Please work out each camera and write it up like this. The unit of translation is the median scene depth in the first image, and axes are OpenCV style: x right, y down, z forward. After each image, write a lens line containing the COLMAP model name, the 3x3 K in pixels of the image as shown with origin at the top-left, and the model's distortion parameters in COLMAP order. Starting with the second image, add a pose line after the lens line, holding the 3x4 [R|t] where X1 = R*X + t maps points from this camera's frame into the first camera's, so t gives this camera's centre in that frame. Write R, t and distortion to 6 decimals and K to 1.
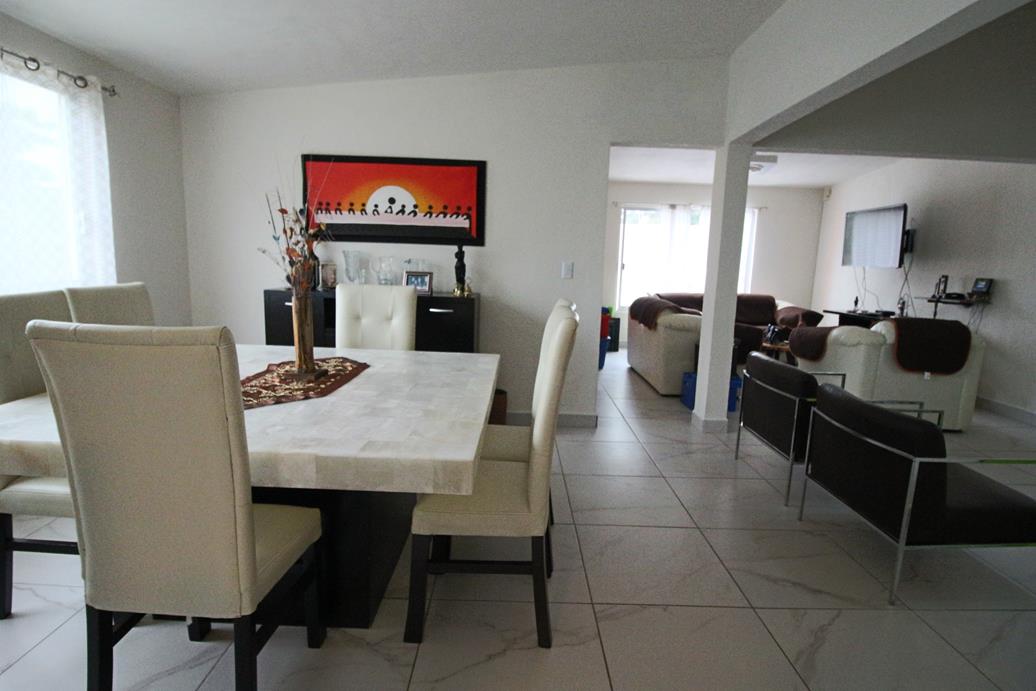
lens RADIAL K [[533.8, 0, 516.9], [0, 533.8, 342.6], [0, 0, 1]] dist [0.001960, -0.000901]
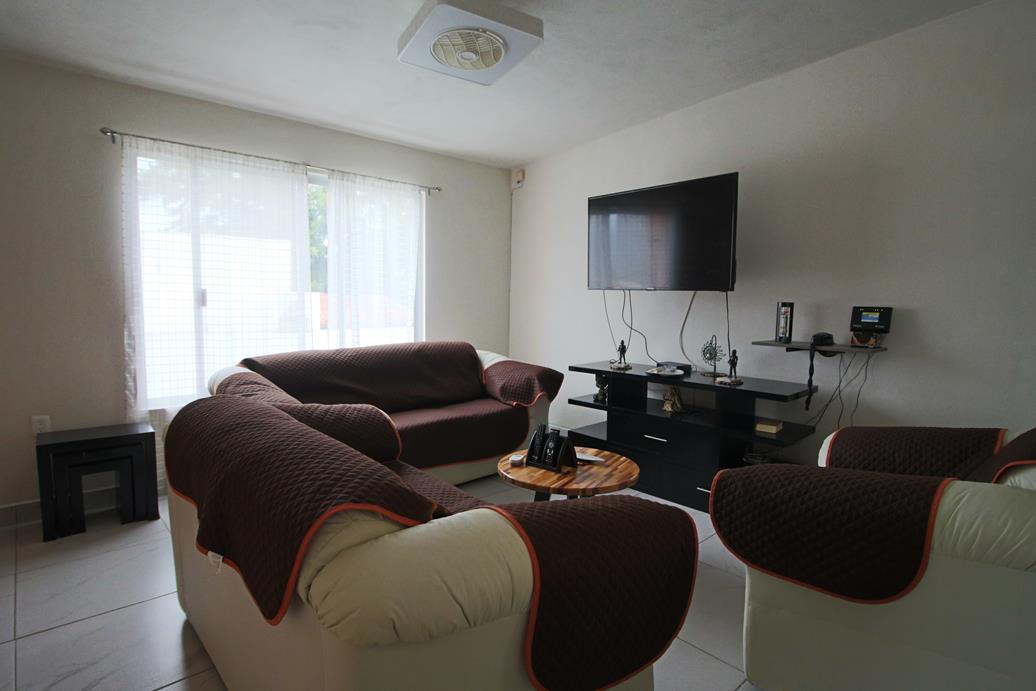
lens RADIAL K [[533.8, 0, 508.4], [0, 533.8, 338.5], [0, 0, 1]] dist [0.001960, -0.000901]
pose [[0.743807, -0.069023, 0.664821, 0.153998], [0.107766, 0.994025, -0.017368, -0.088626], [-0.659650, 0.084563, 0.746801, 0.624767]]
